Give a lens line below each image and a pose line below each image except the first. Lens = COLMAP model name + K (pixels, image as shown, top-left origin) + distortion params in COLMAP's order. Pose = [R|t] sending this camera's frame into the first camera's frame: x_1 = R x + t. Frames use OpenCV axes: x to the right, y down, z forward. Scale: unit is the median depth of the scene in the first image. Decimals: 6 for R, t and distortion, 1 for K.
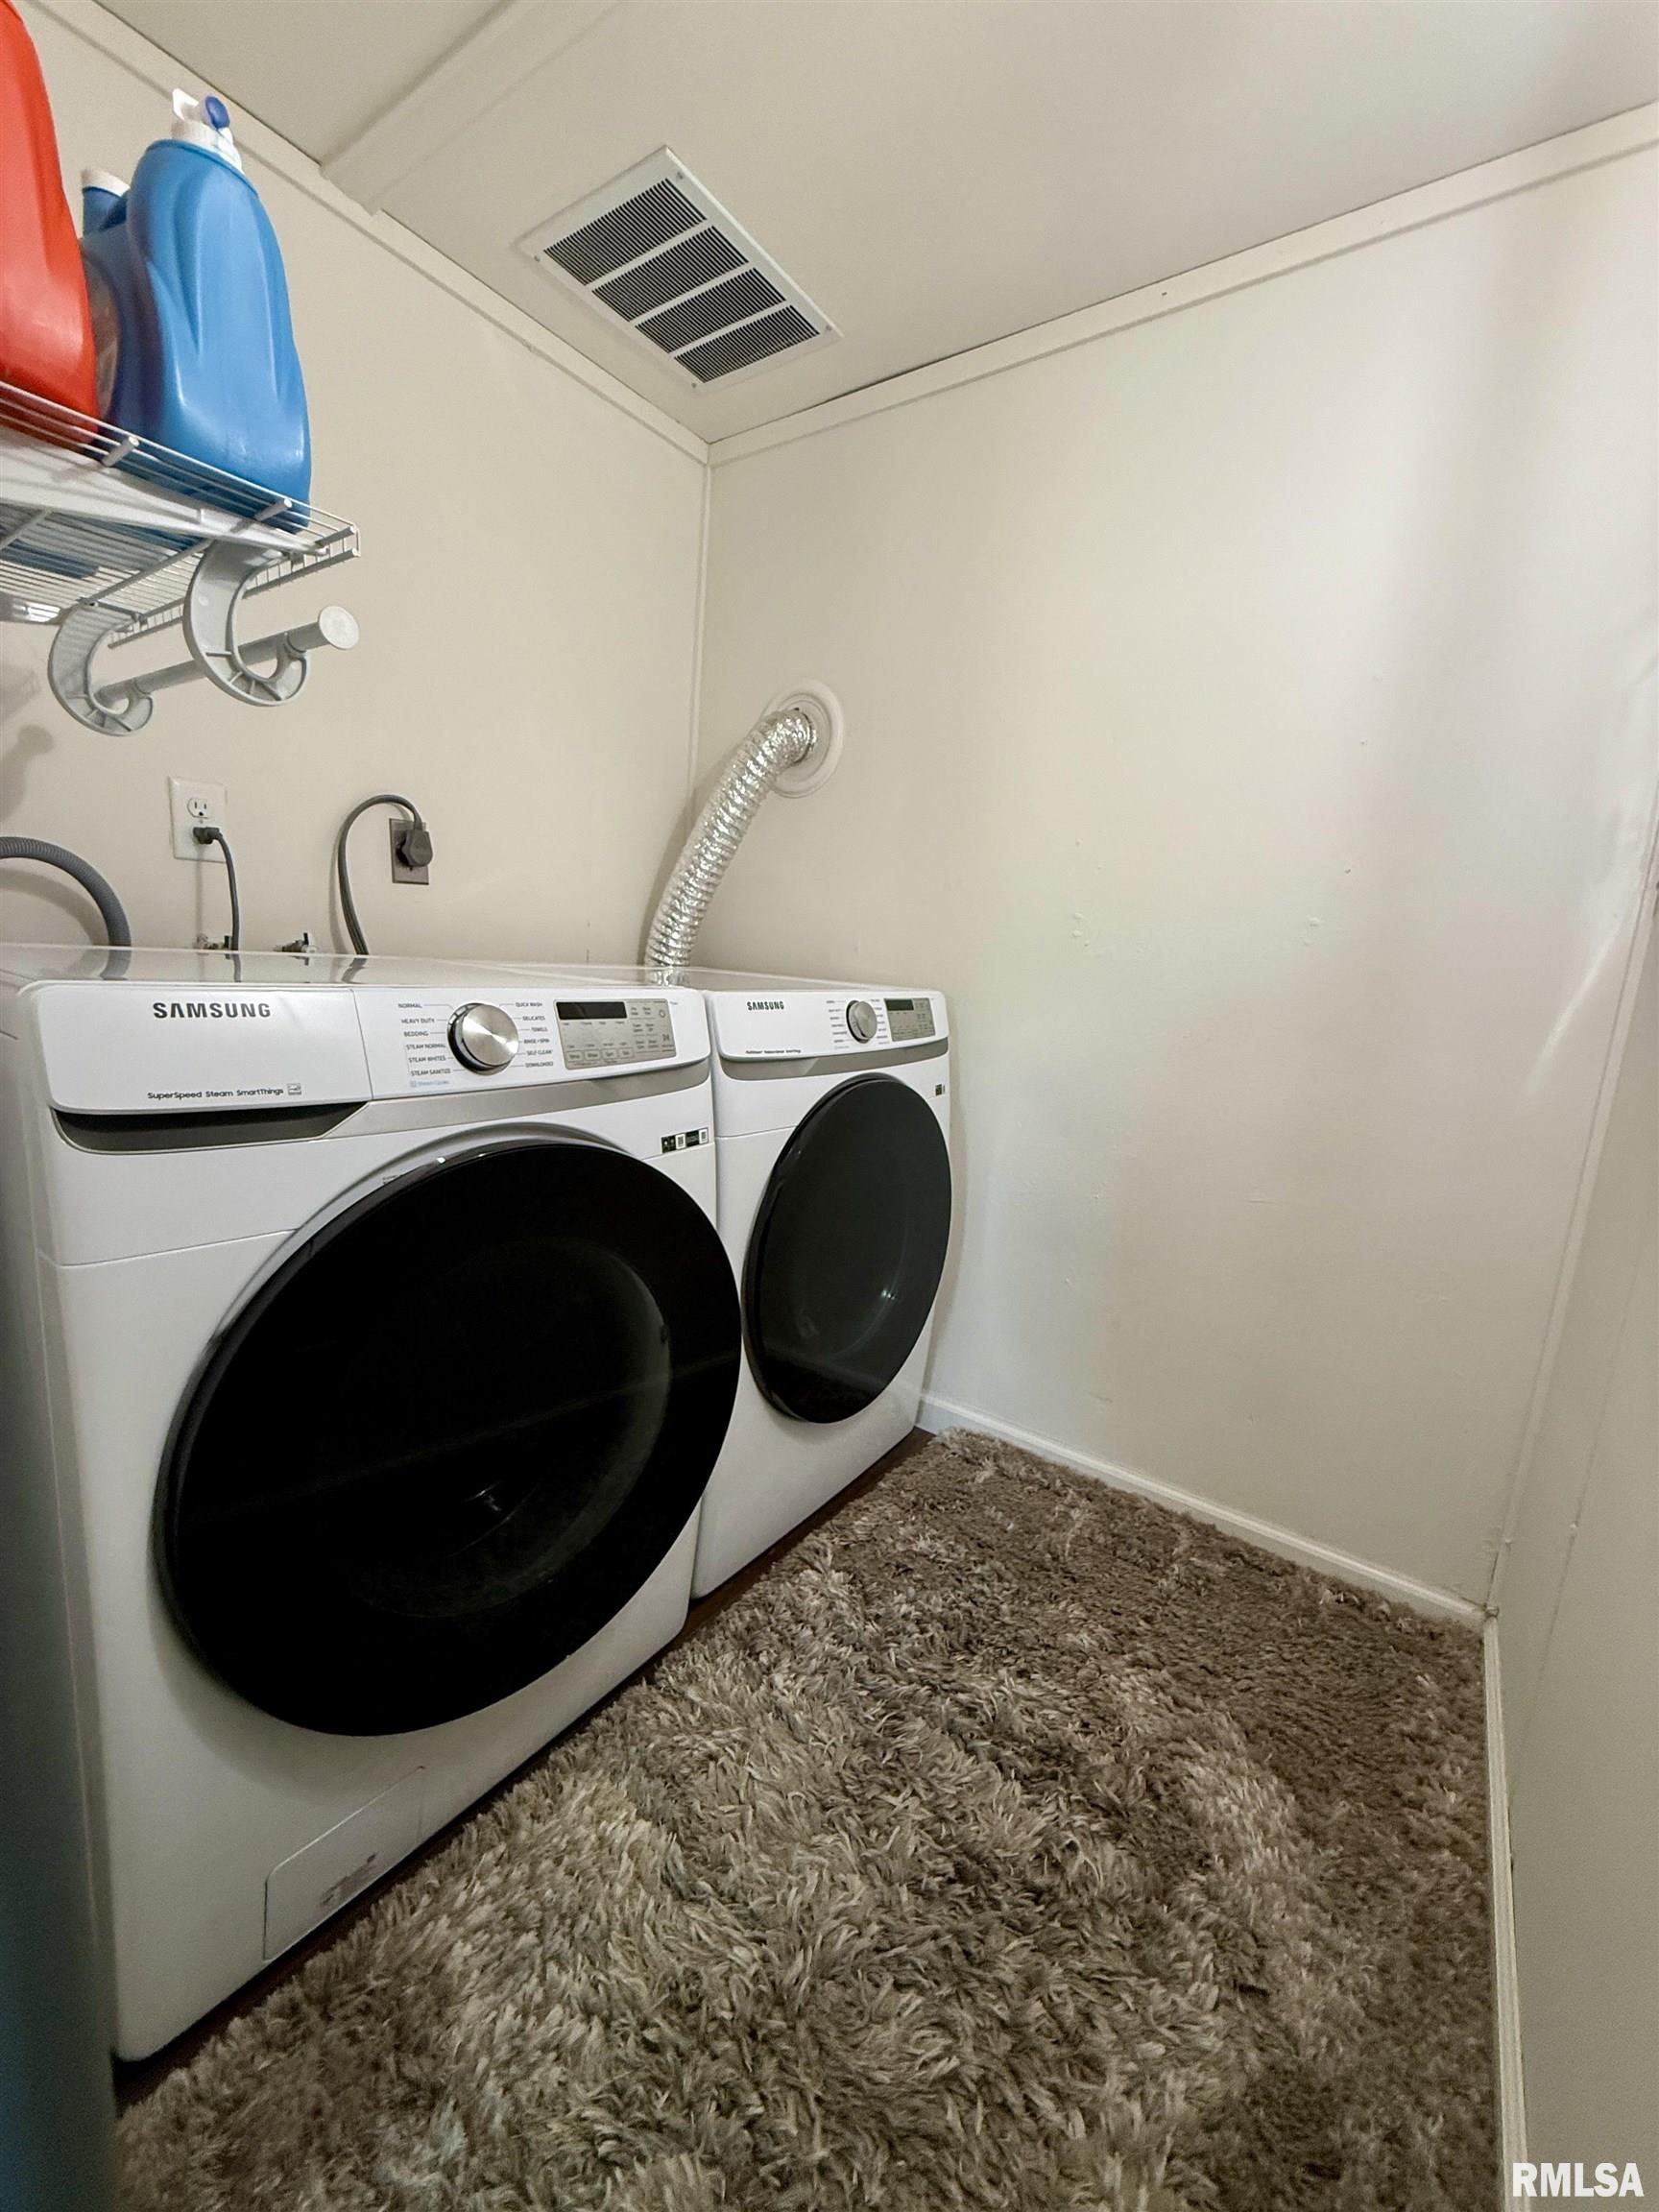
lens RADIAL K [[880.6, 0, 830.9], [0, 880.6, 1101.0], [0, 0, 1]] dist [0.000714, 0.000190]
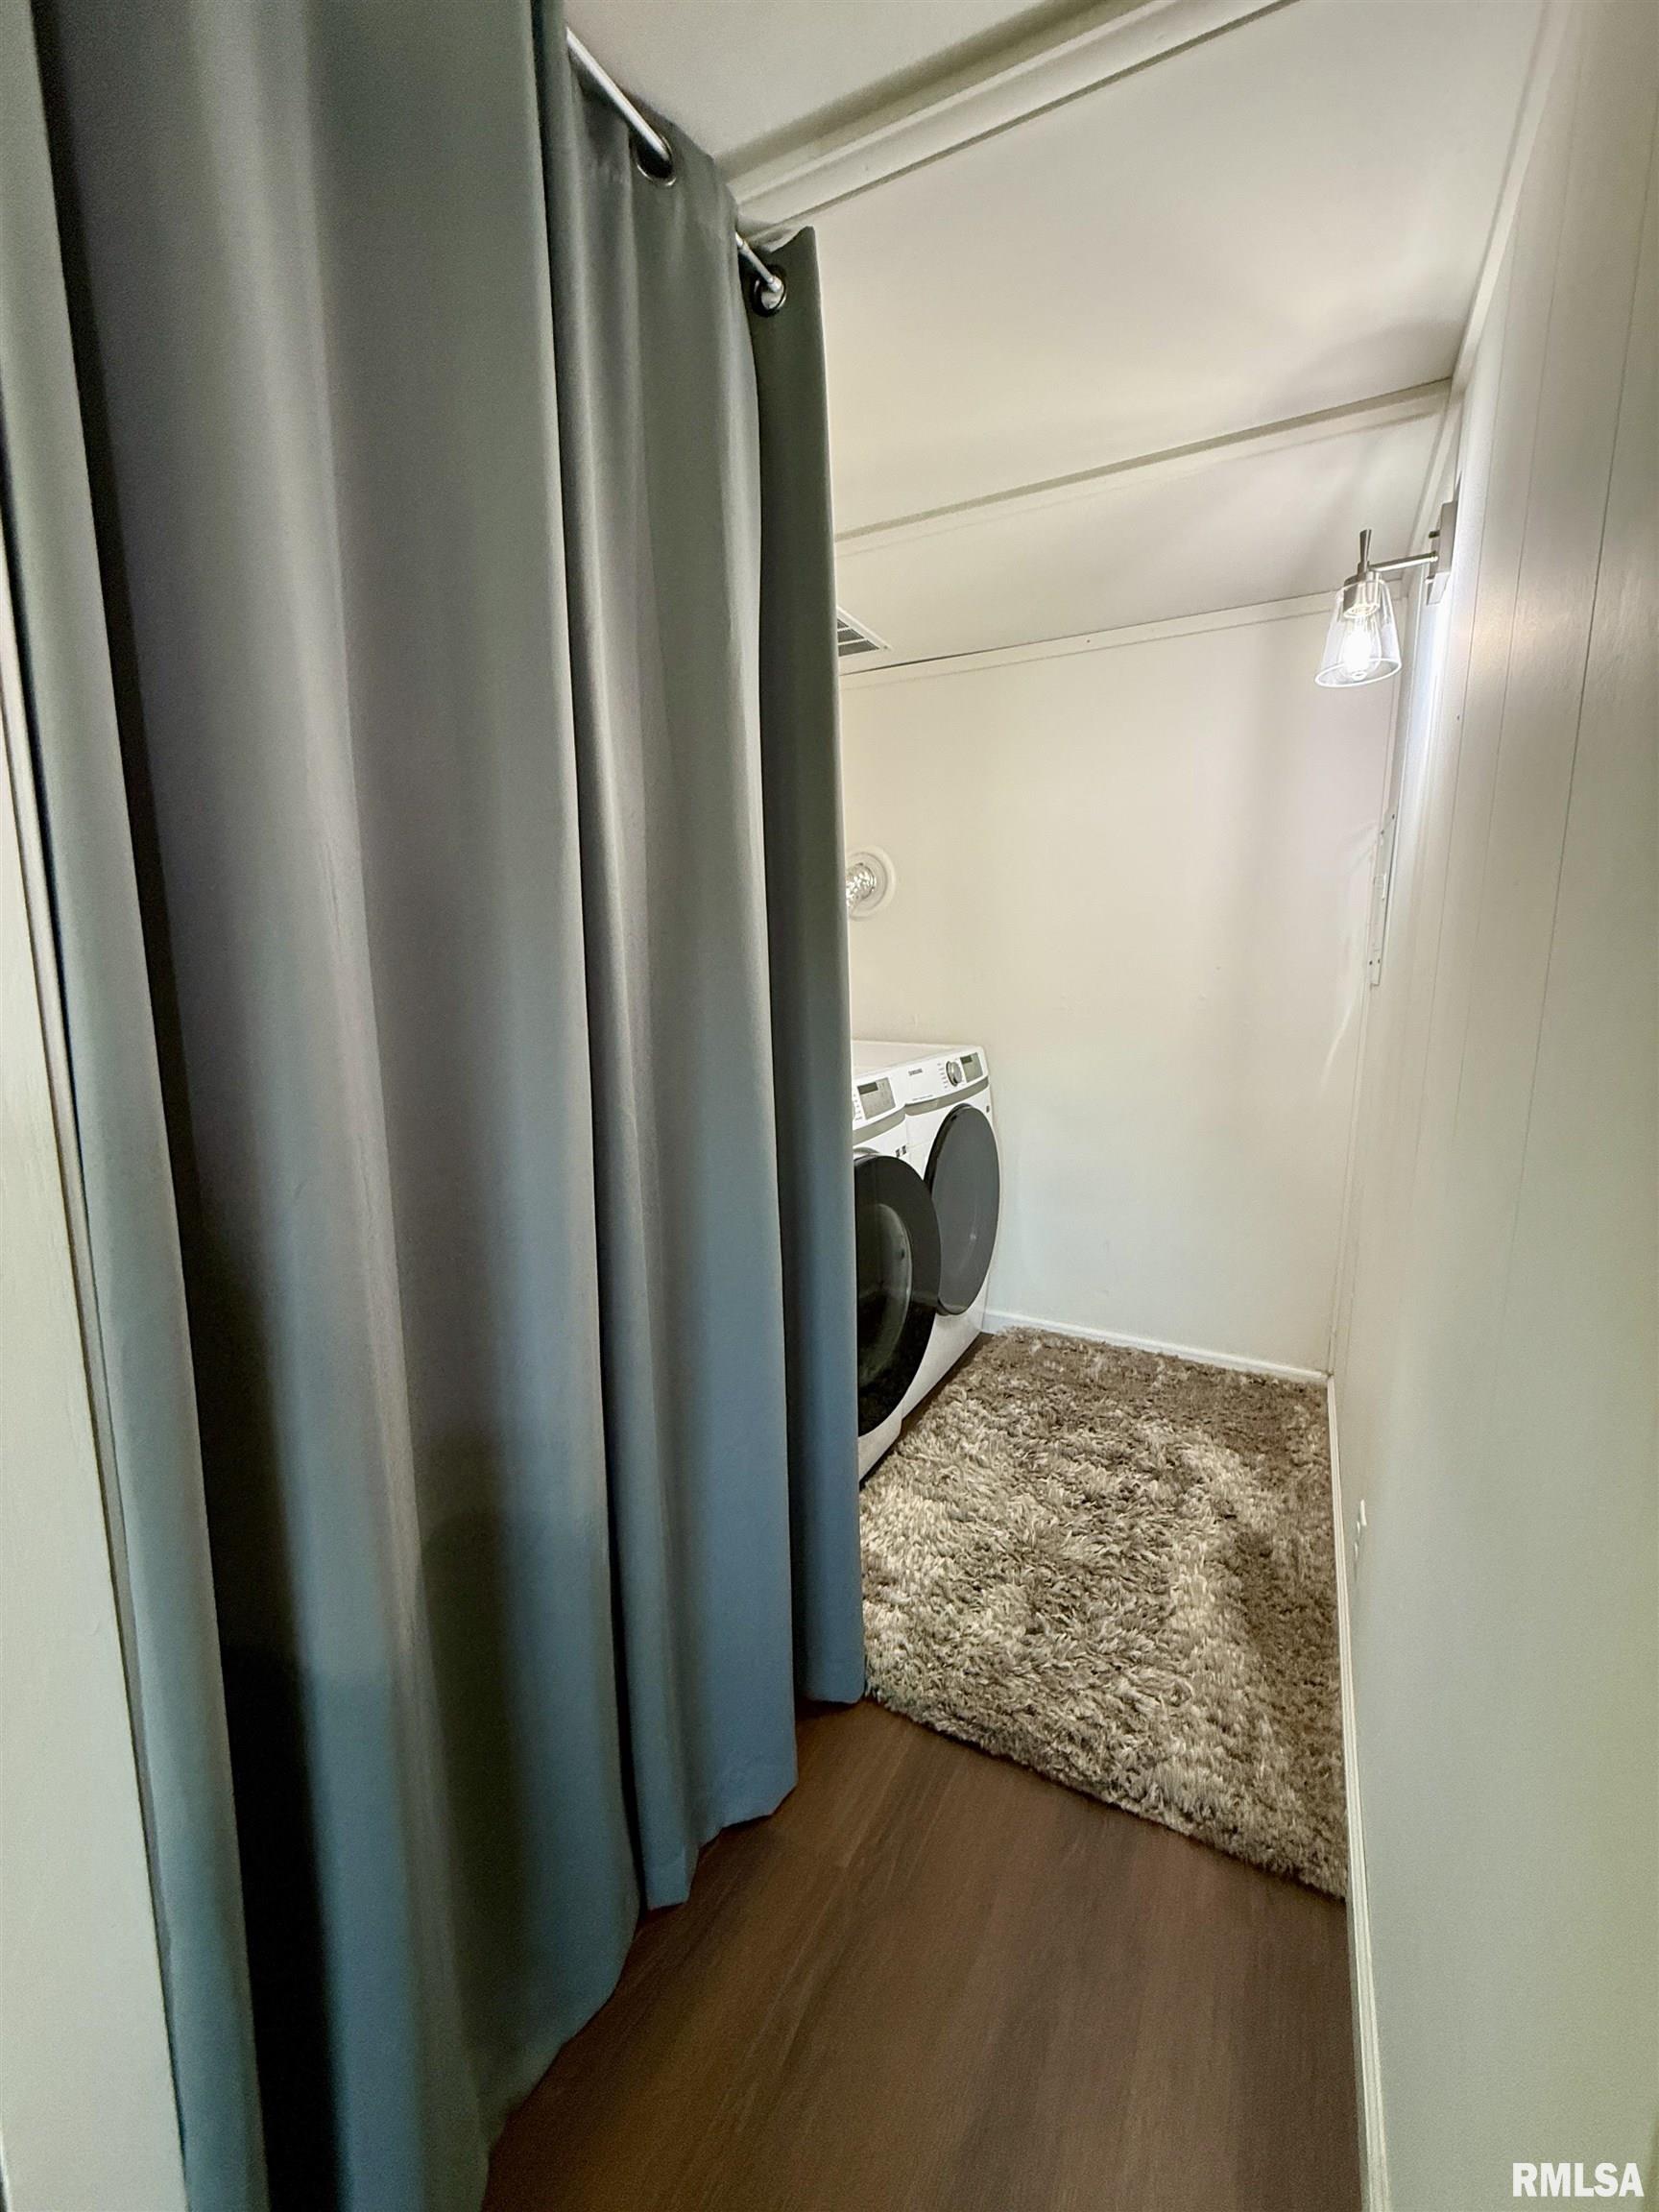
lens RADIAL K [[880.6, 0, 830.9], [0, 880.6, 1101.0], [0, 0, 1]] dist [0.000714, 0.000190]
pose [[0.989805, -0.082497, 0.116101, -0.452187], [0.084134, 0.996411, -0.009265, -0.048297], [-0.114920, 0.018939, 0.993194, -0.726055]]
